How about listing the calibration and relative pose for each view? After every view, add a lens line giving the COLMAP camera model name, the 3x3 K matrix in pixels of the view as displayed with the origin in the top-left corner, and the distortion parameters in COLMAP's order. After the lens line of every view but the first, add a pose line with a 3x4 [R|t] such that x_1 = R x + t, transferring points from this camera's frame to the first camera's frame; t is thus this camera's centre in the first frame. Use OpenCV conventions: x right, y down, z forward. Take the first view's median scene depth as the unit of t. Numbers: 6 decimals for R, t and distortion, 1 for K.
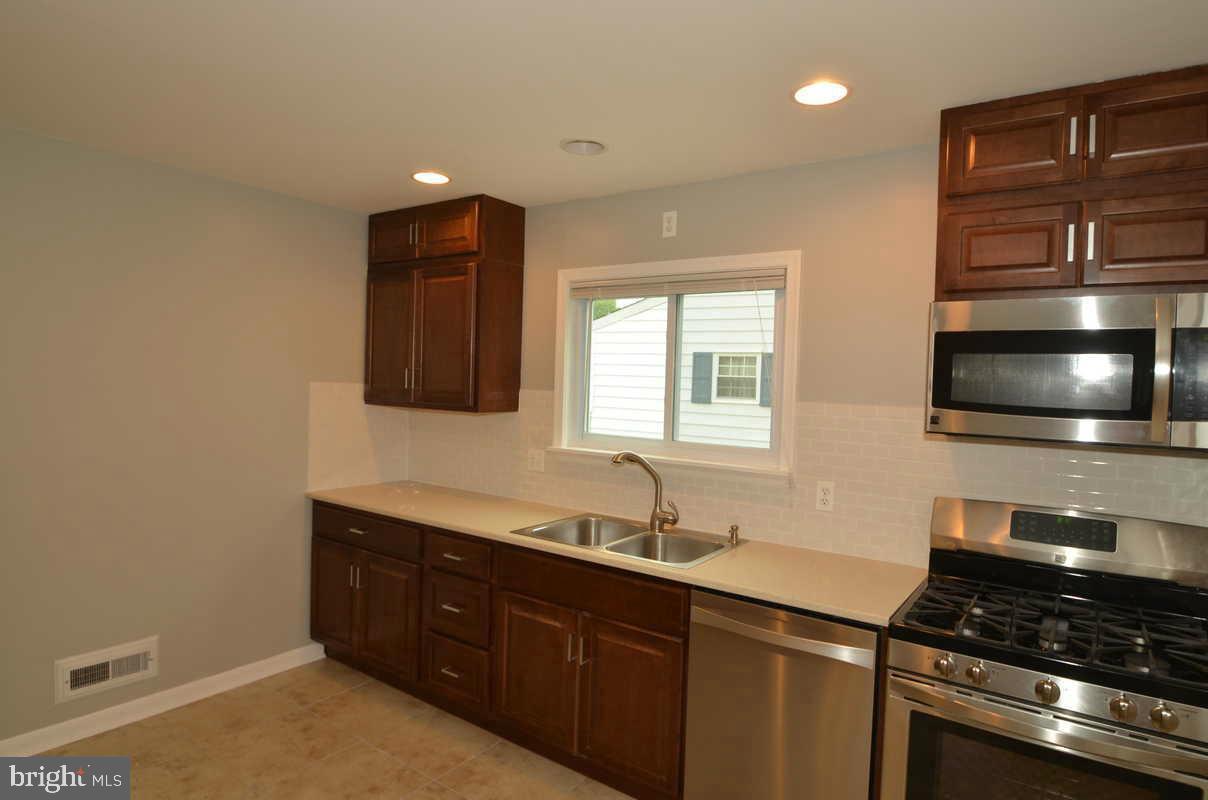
lens RADIAL K [[668.4, 0, 613.8], [0, 668.4, 392.2], [0, 0, 1]] dist [-0.018093, -0.006996]
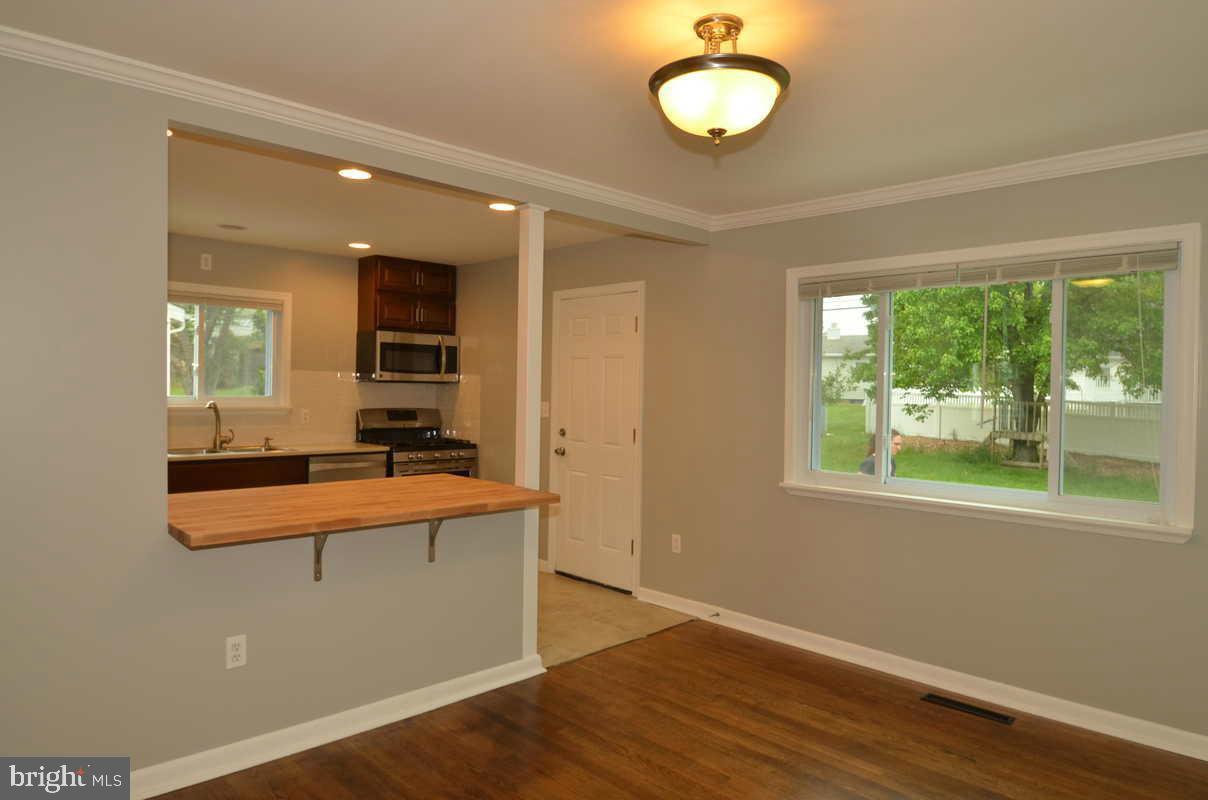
lens RADIAL K [[745.5, 0, 622.5], [0, 745.5, 398.1], [0, 0, 1]] dist [-0.035512, -0.001203]
pose [[0.172469, -0.043809, 0.984040, -1.587455], [0.002941, 0.999029, 0.043961, 0.002325], [-0.985011, -0.004688, 0.172430, -0.316167]]
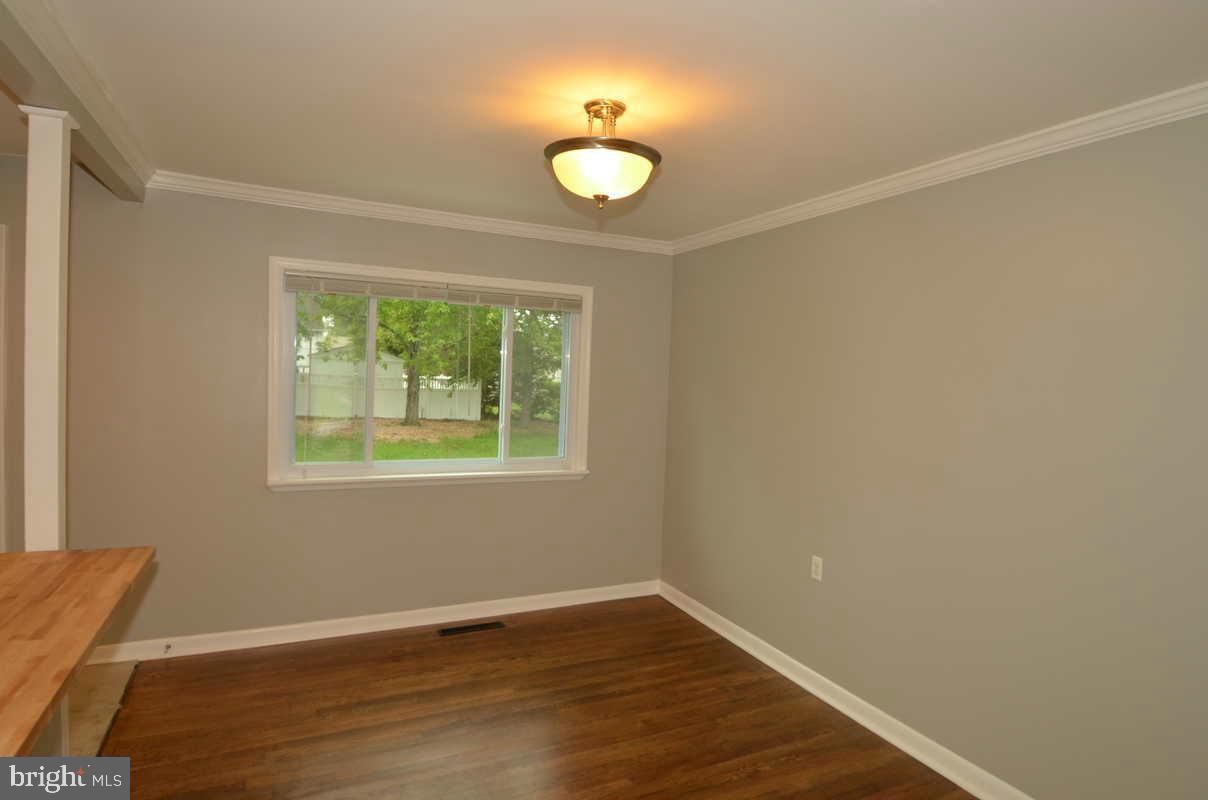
lens RADIAL K [[668.4, 0, 608.3], [0, 668.4, 394.3], [0, 0, 1]] dist [-0.018093, -0.006996]
pose [[-0.876588, -0.085336, 0.473616, -1.251163], [-0.061713, 0.995960, 0.065233, -0.047985], [-0.477269, 0.027954, -0.878312, 0.390492]]
